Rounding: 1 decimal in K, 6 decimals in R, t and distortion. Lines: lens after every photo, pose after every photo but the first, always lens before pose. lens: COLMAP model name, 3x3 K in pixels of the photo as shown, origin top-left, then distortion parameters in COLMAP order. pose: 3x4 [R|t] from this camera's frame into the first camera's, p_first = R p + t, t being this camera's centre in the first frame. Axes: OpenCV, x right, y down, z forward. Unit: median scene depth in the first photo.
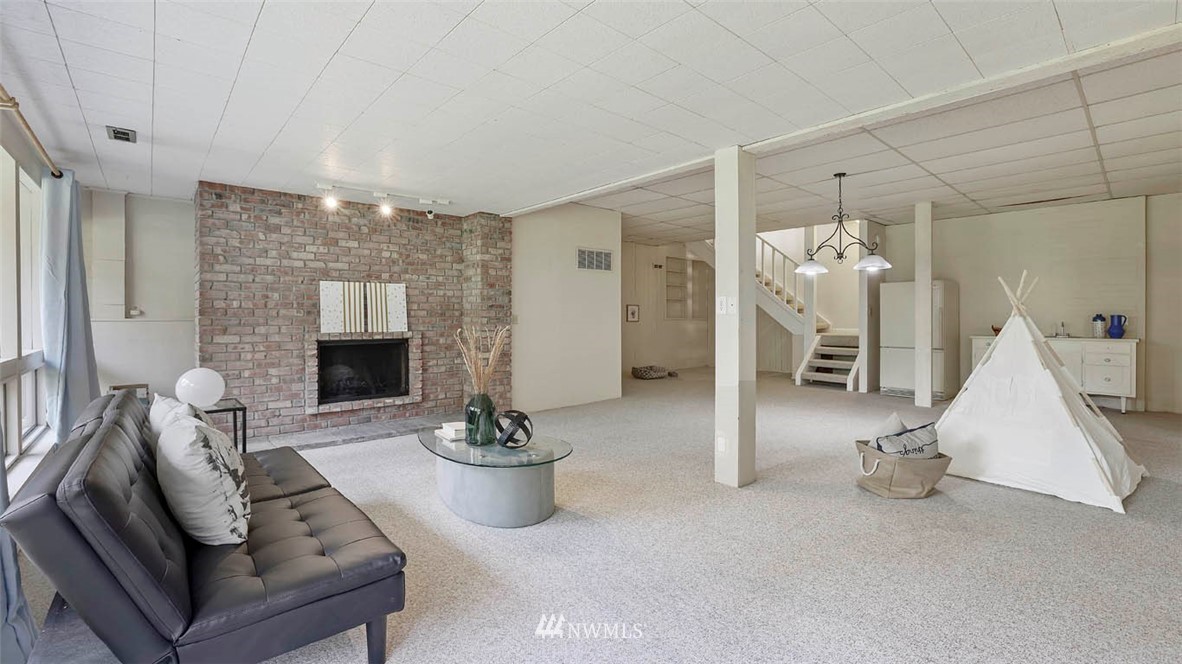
lens RADIAL K [[505.1, 0, 588.6], [0, 505.1, 320.9], [0, 0, 1]] dist [-0.004065, 0.000260]
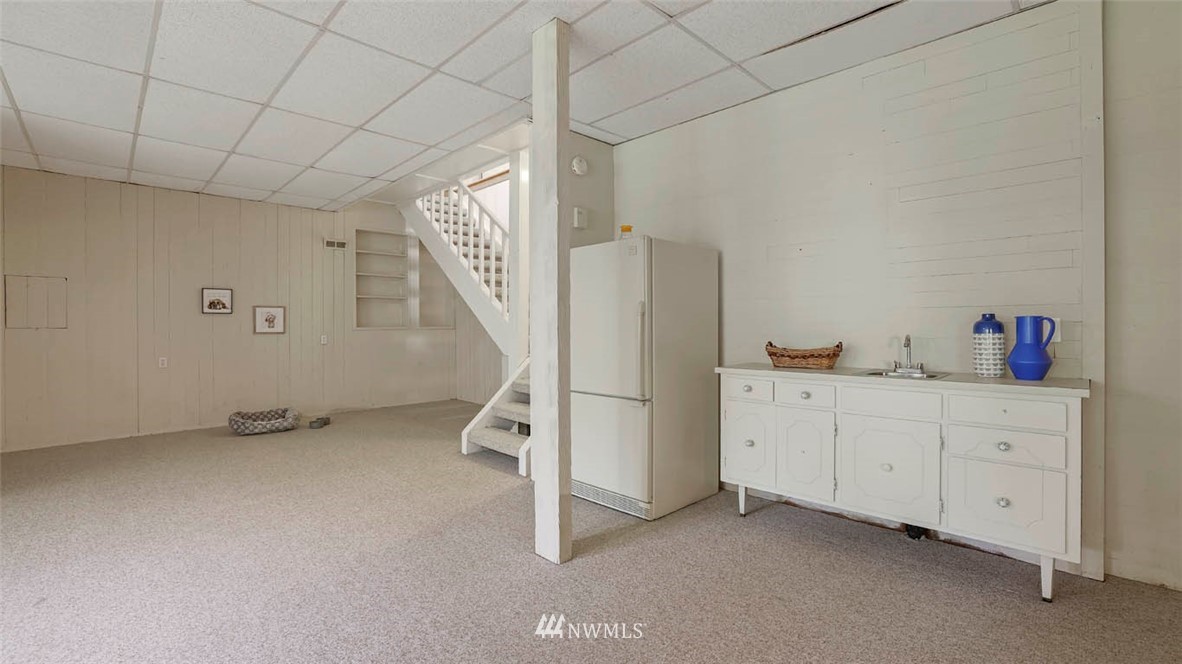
lens RADIAL K [[487.5, 0, 591.0], [0, 487.5, 332.0], [0, 0, 1]] dist [-0.033050, 0.000031]
pose [[0.999947, -0.003130, -0.009820, 0.655823], [0.003174, 0.999985, 0.004463, -0.002364], [0.009806, -0.004494, 0.999942, 0.586589]]
